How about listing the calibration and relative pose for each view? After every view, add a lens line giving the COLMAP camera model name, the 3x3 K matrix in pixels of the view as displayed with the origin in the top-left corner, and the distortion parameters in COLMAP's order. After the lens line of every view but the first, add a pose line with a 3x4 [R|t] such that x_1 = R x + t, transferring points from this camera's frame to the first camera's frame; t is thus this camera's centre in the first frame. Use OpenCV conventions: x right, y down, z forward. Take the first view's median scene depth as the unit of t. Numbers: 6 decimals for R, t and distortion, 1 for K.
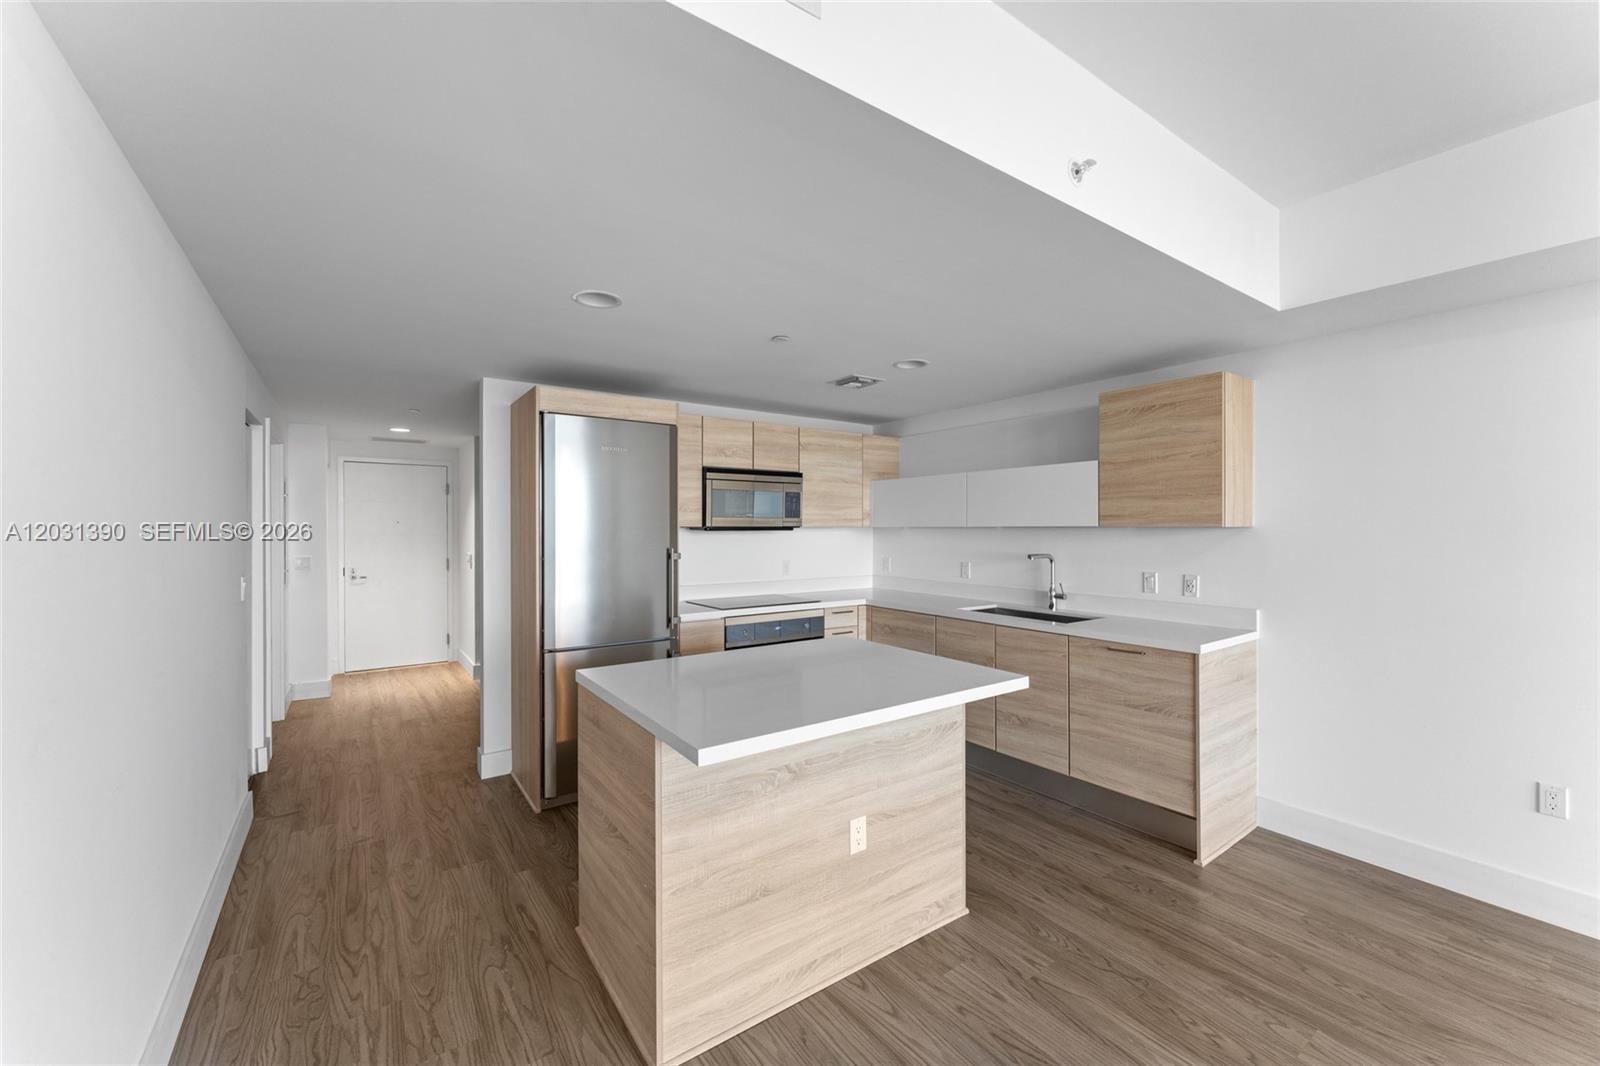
lens RADIAL K [[639.3, 0, 802.1], [0, 639.3, 524.5], [0, 0, 1]] dist [-0.001087, -0.000061]
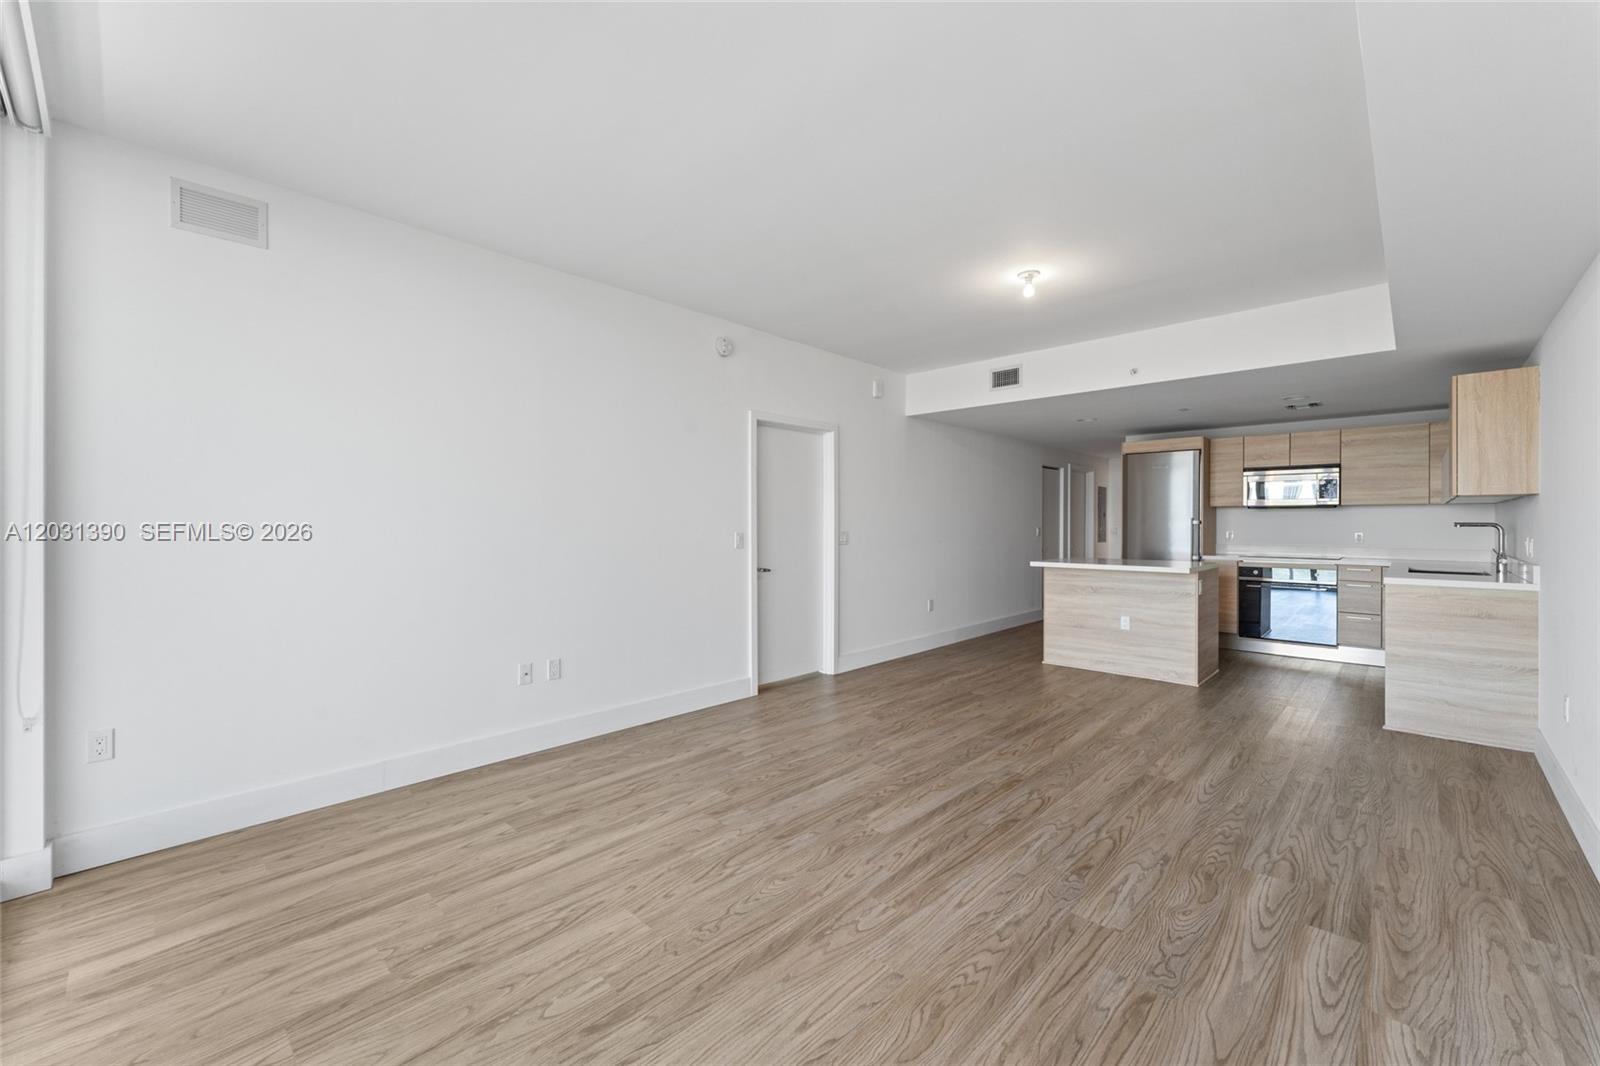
lens RADIAL K [[639.3, 0, 802.1], [0, 639.3, 524.5], [0, 0, 1]] dist [-0.001087, -0.000061]
pose [[0.193314, 0.004202, -0.981128, 1.513271], [0.004993, 0.999974, 0.005266, 0.044637], [0.981124, -0.005917, 0.193288, -0.493517]]
